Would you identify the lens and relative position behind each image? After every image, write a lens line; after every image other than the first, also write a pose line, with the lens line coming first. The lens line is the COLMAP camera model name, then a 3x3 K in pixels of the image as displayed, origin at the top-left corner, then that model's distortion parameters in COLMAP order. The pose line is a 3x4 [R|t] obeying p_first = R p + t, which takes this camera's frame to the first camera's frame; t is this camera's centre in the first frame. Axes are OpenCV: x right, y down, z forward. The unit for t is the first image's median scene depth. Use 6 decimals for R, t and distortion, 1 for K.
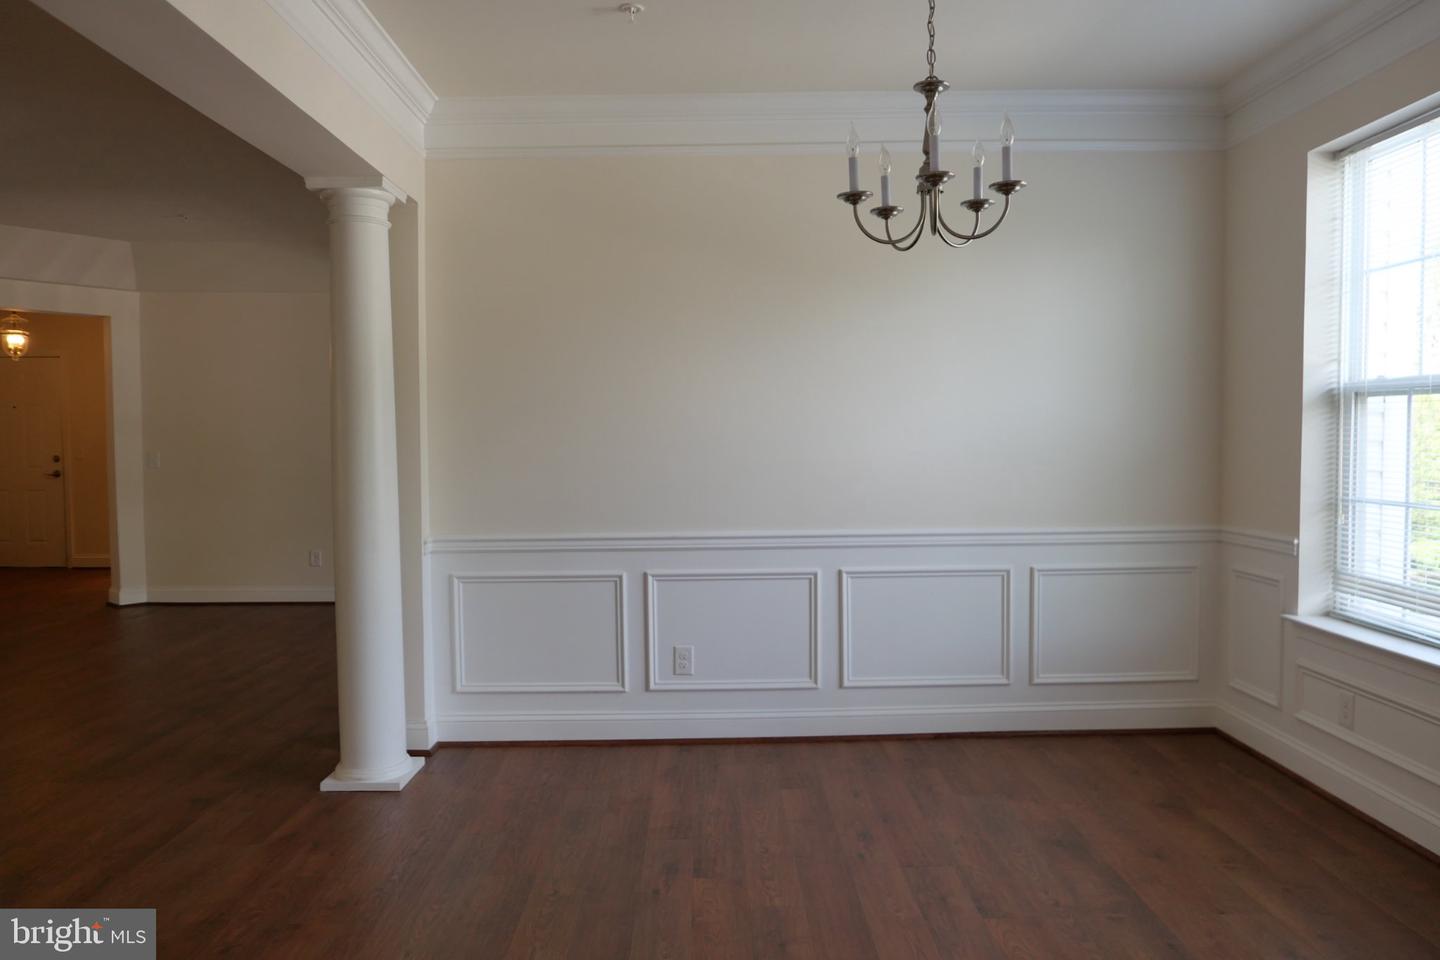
lens RADIAL K [[995.5, 0, 706.0], [0, 995.5, 473.0], [0, 0, 1]] dist [-0.023048, 0.015930]
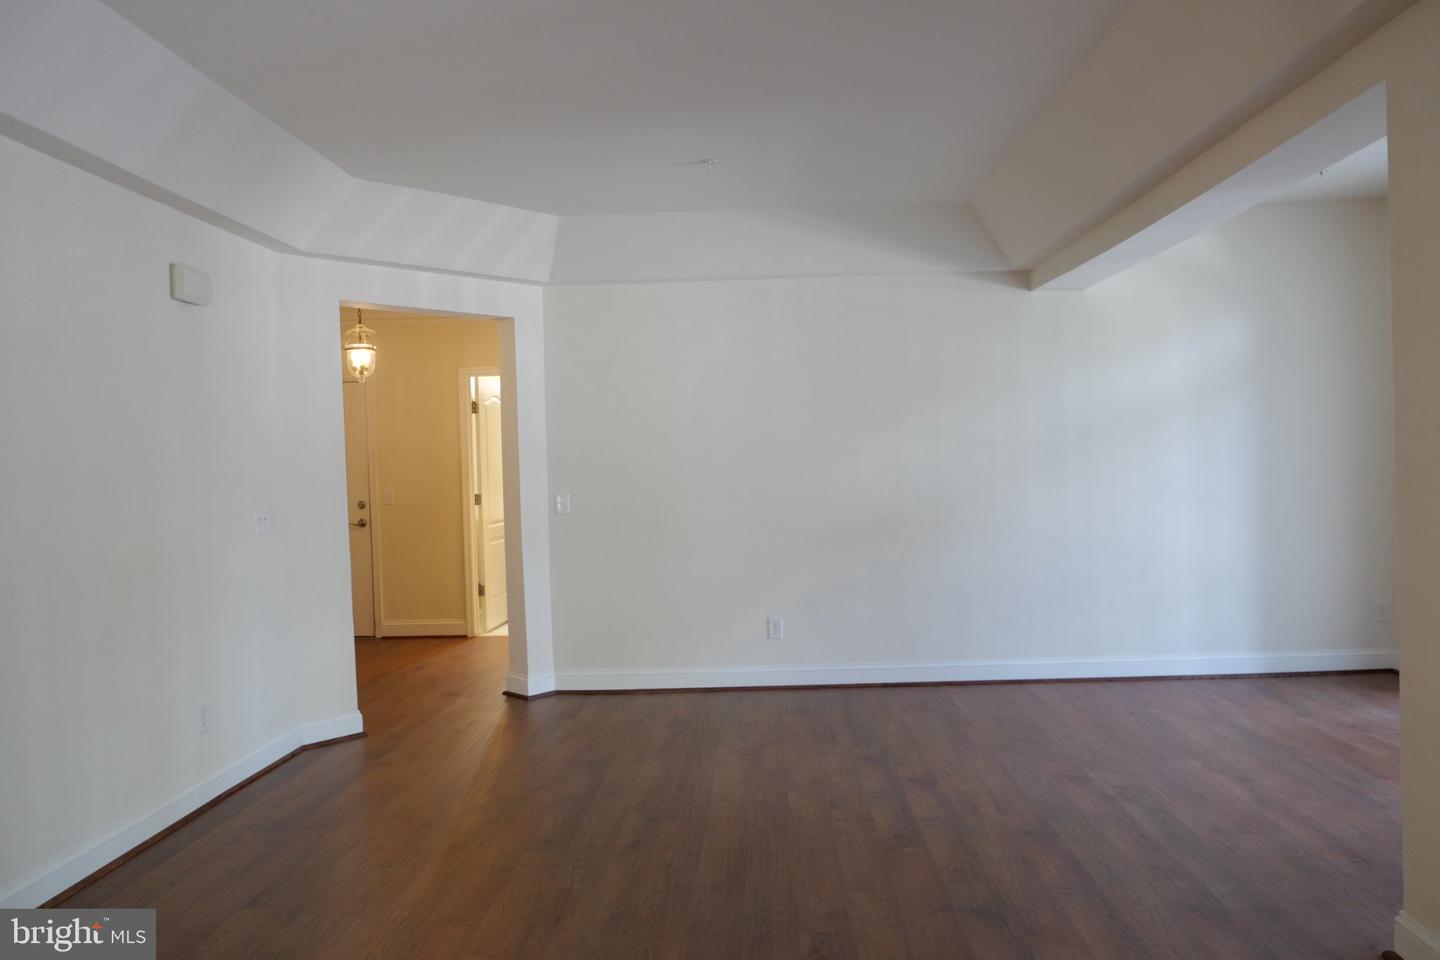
lens RADIAL K [[995.5, 0, 720.1], [0, 995.5, 484.7], [0, 0, 1]] dist [-0.023048, 0.015930]
pose [[0.998262, -0.021050, -0.055040, -0.390877], [0.019892, 0.999571, -0.021493, -0.009576], [0.055469, 0.020360, 0.998253, 0.235941]]
